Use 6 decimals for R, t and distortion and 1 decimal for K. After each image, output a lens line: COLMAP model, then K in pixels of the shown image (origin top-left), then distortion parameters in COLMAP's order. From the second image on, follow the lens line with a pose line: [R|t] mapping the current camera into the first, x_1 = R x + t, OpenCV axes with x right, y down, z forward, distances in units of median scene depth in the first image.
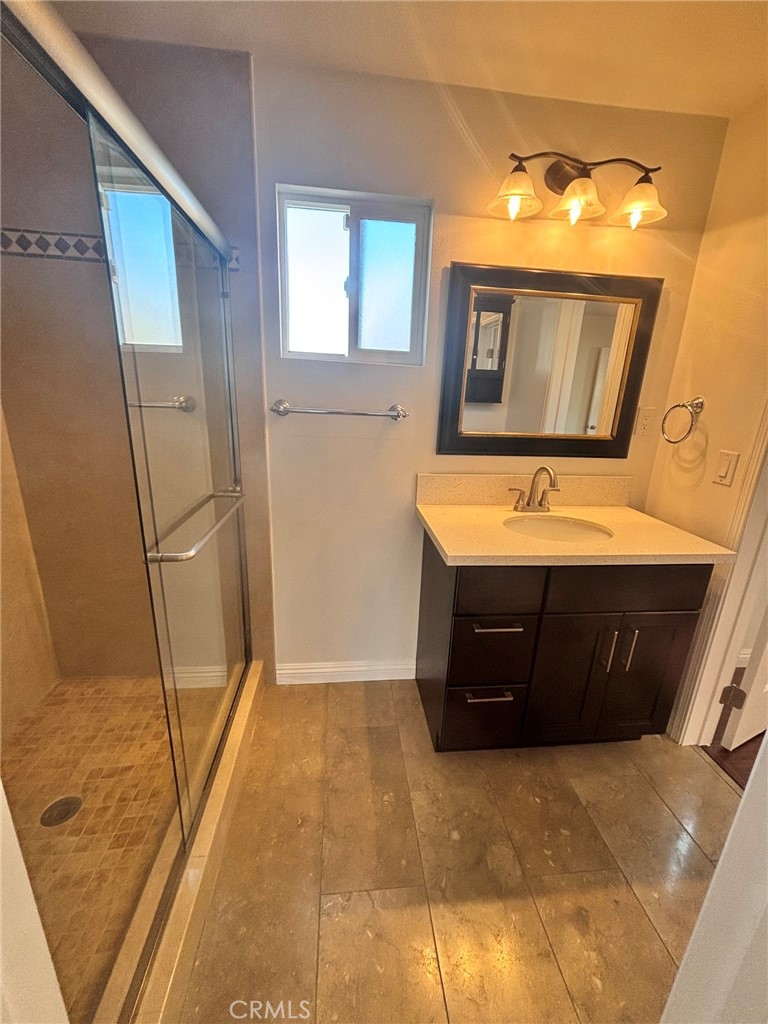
lens RADIAL K [[410.9, 0, 388.2], [0, 410.9, 515.3], [0, 0, 1]] dist [0.004893, -0.000334]
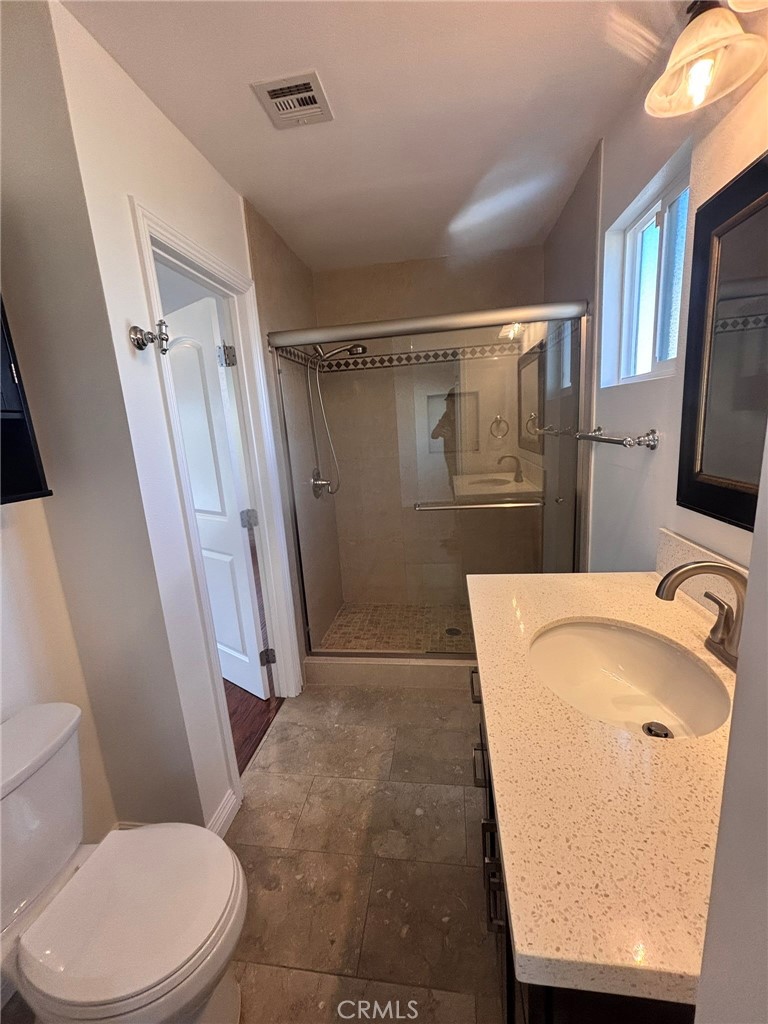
lens RADIAL K [[408.8, 0, 384.0], [0, 408.8, 512.0], [0, 0, 1]] dist [0.006808, 0.000308]
pose [[-0.254865, 0.173637, -0.951259, 1.176090], [-0.207636, 0.950972, 0.229216, -0.262496], [0.944421, 0.255934, -0.206316, 0.974818]]
